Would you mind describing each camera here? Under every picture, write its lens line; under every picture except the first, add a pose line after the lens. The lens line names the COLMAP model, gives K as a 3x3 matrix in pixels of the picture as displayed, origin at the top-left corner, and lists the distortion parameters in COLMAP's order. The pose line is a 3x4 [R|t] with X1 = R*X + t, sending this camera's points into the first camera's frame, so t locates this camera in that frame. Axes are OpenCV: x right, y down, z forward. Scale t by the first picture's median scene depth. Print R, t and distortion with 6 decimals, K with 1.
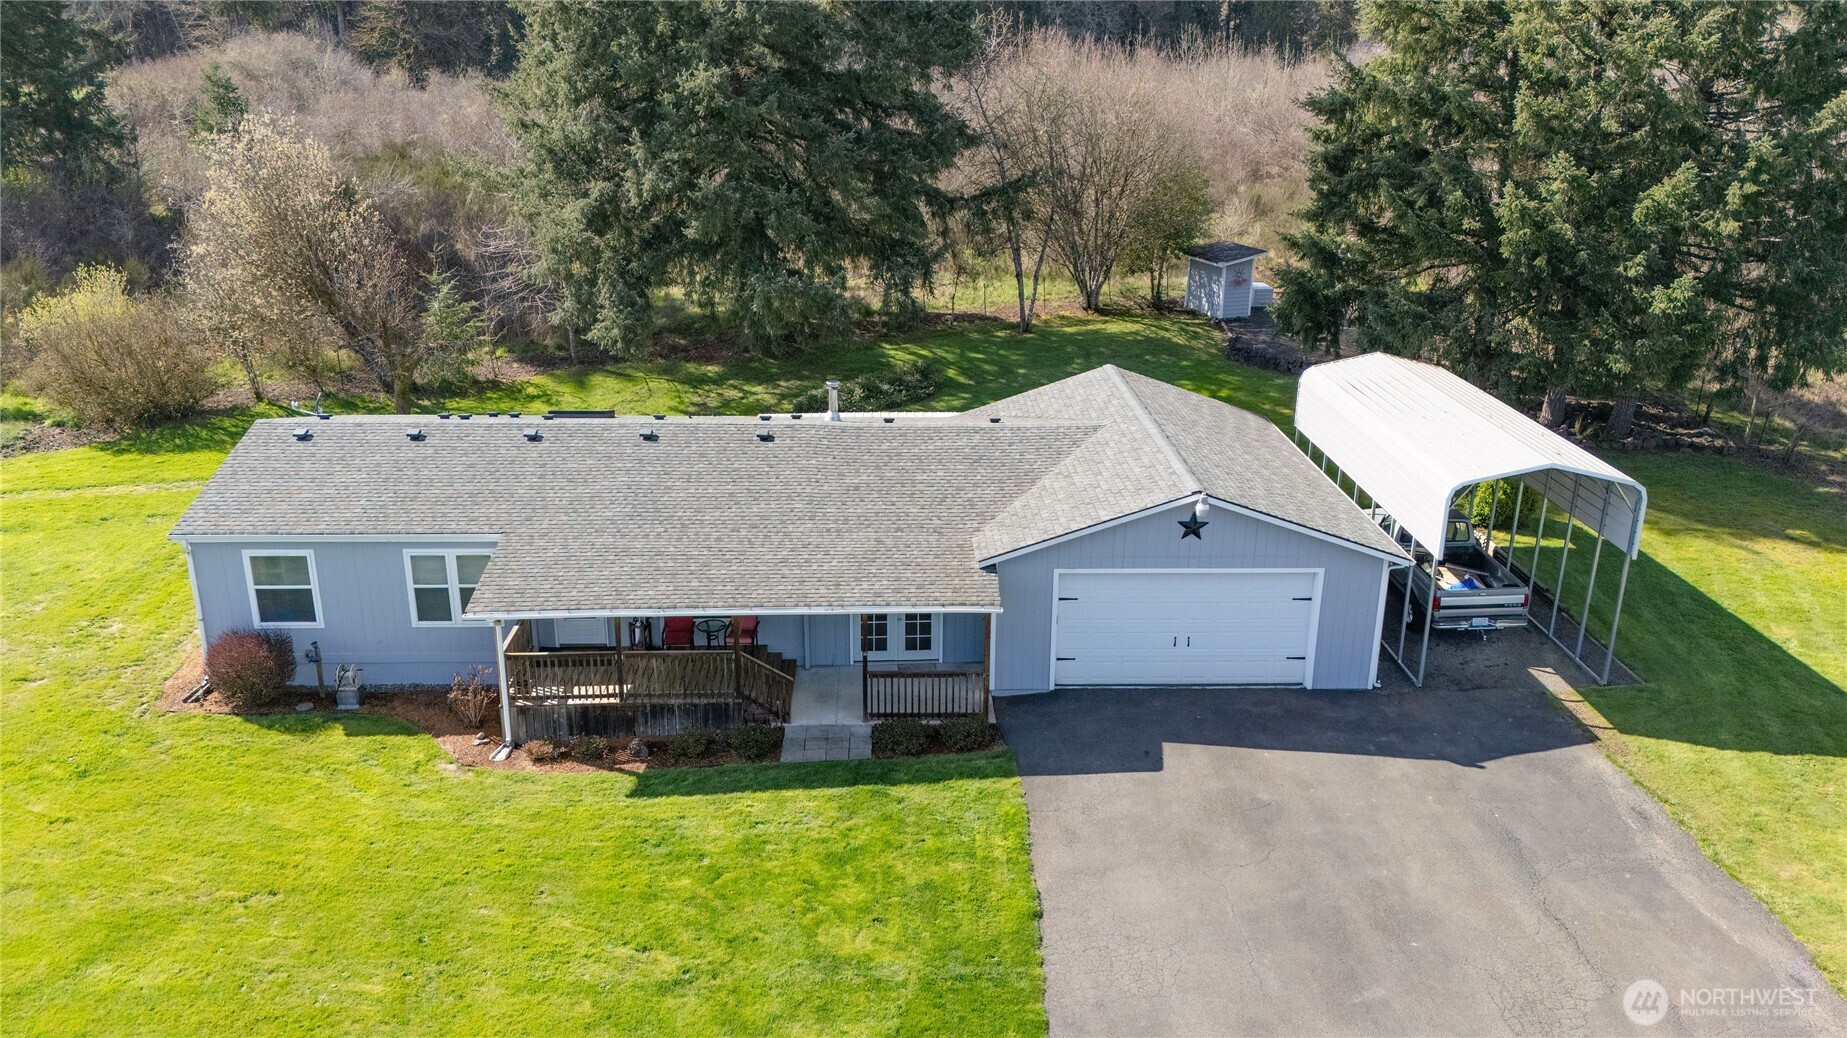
lens RADIAL K [[1373.7, 0, 923.5], [0, 1373.7, 519.0], [0, 0, 1]] dist [0.073254, -0.074407]
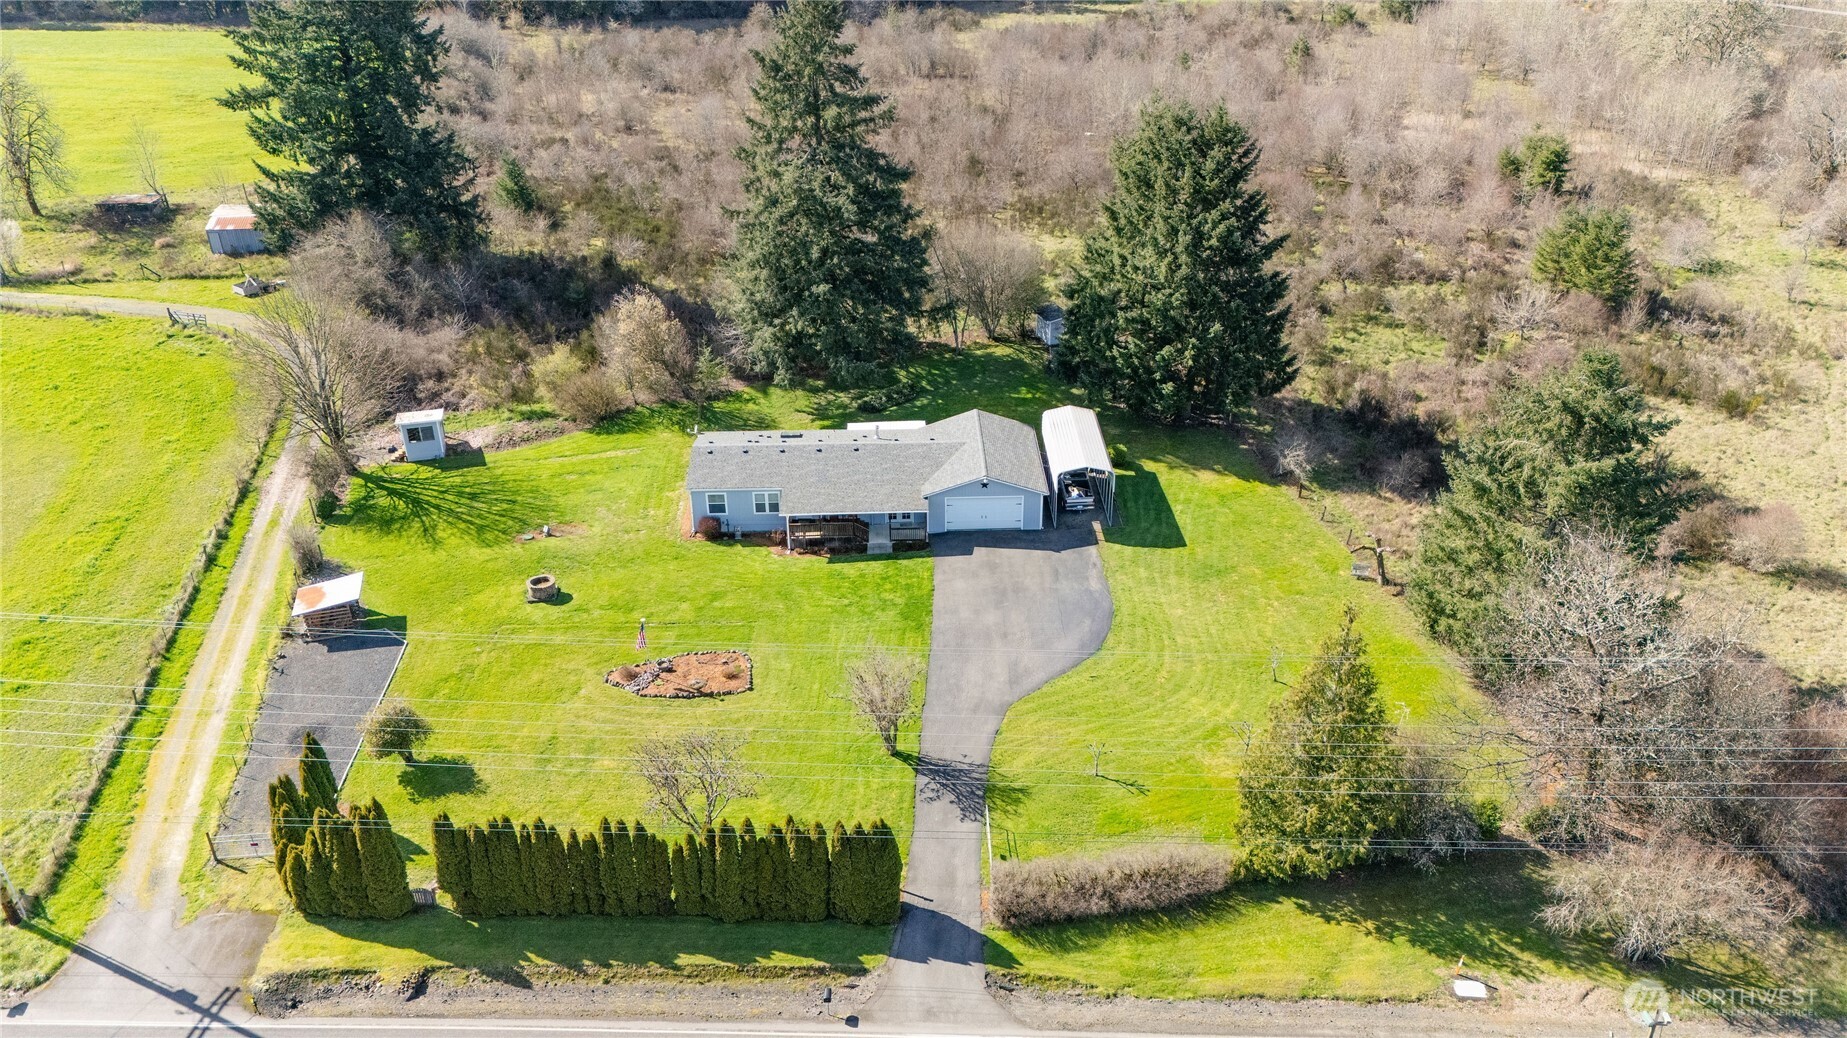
lens RADIAL K [[1373.7, 0, 923.5], [0, 1373.7, 519.0], [0, 0, 1]] dist [0.073254, -0.074407]
pose [[0.999841, -0.011767, -0.013407, 0.086183], [0.013830, 0.986036, 0.165955, -0.472463], [0.011267, -0.166114, 0.986042, -2.351037]]
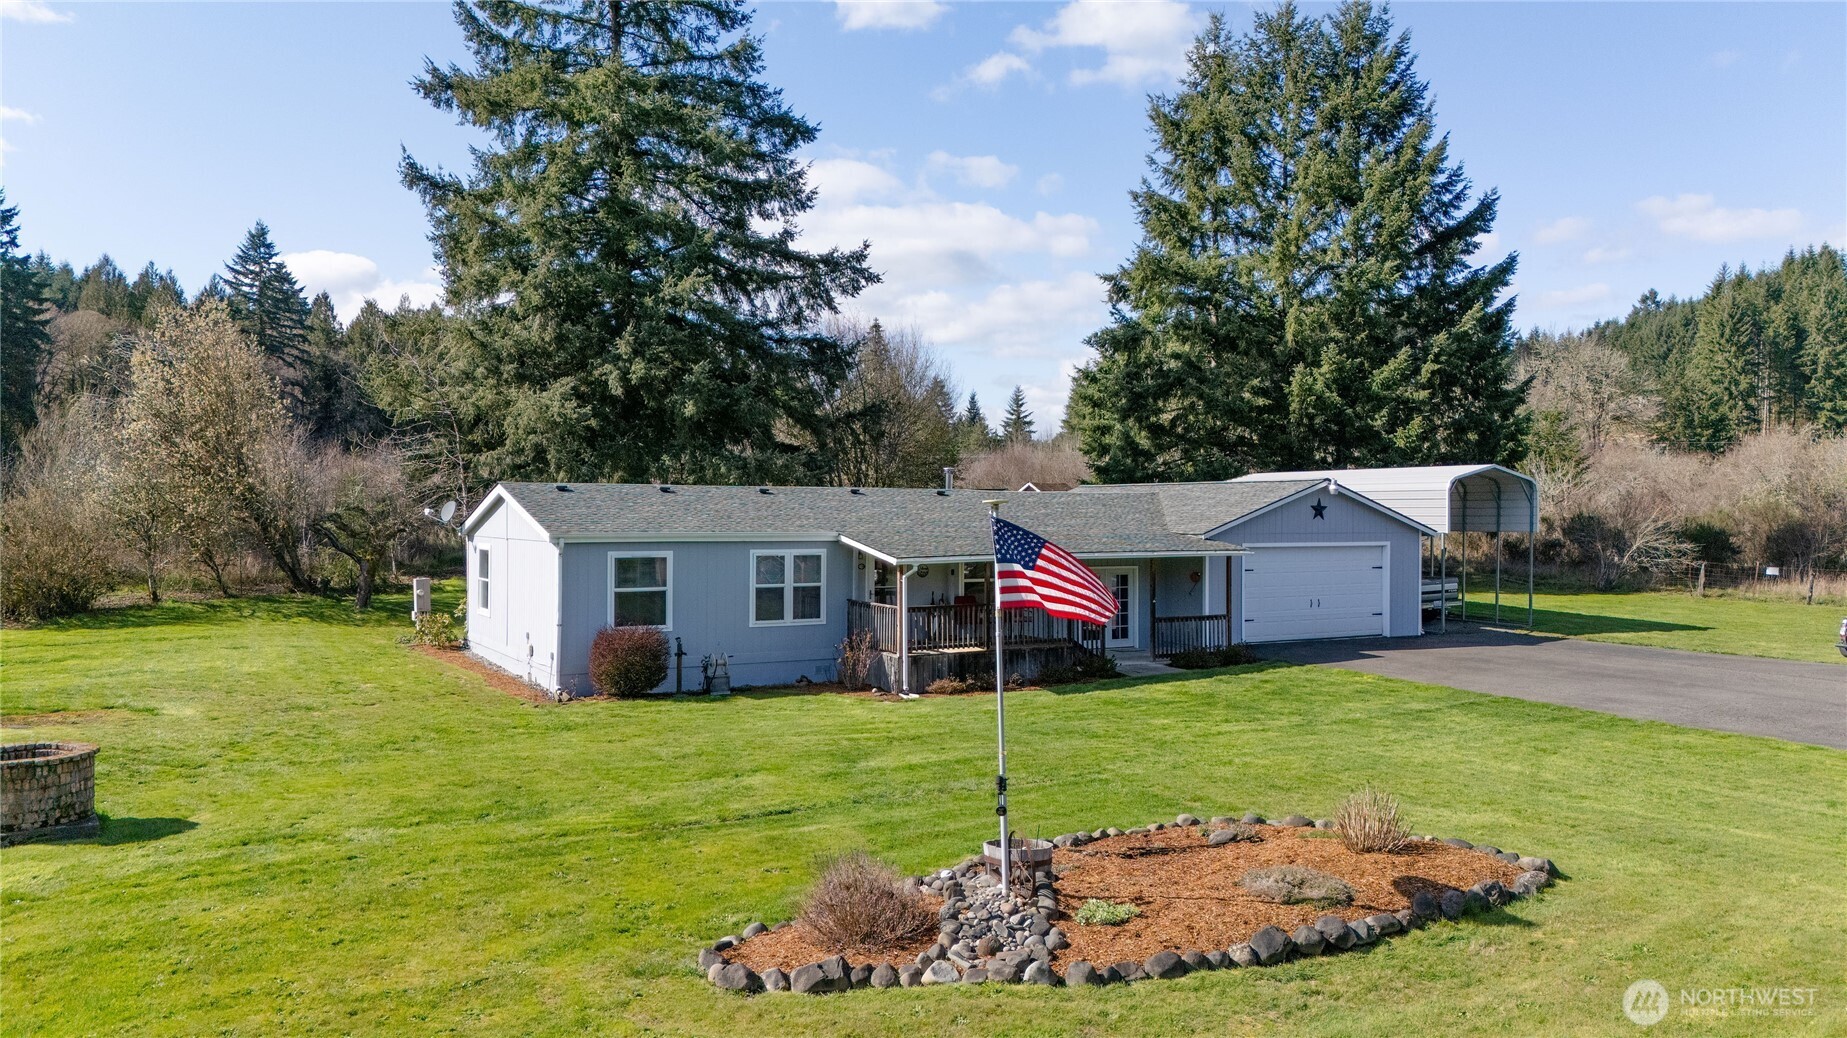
lens RADIAL K [[1350.8, 0, 923.5], [0, 1350.8, 519.0], [0, 0, 1]] dist [0.063742, -0.000709]
pose [[0.886525, -0.008098, 0.462609, -0.763602], [0.158890, 0.944369, -0.287959, 0.334652], [-0.434542, 0.328787, 0.838494, 0.040806]]
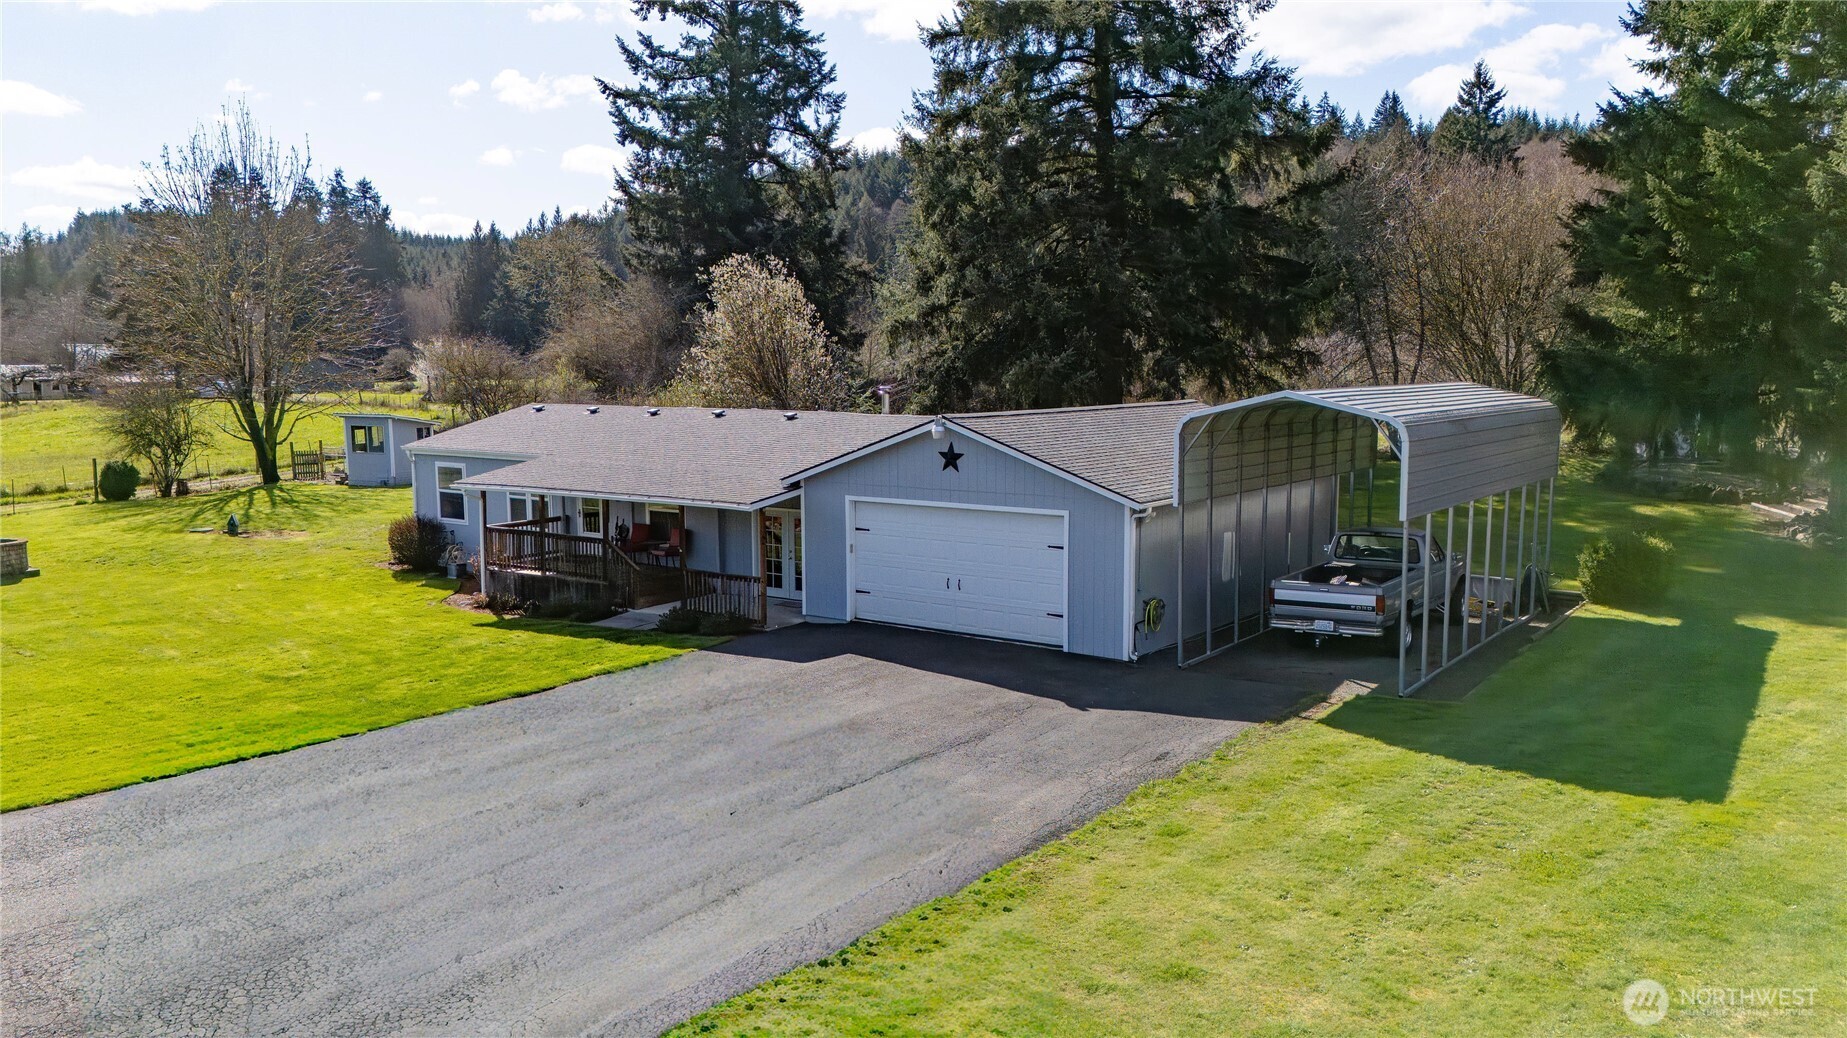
lens RADIAL K [[1373.7, 0, 923.5], [0, 1373.7, 519.0], [0, 0, 1]] dist [0.073254, -0.074407]
pose [[0.783942, 0.060269, -0.617902, 0.779920], [-0.192149, 0.969962, -0.149175, 0.196421], [0.590351, 0.235673, 0.771974, 0.230397]]
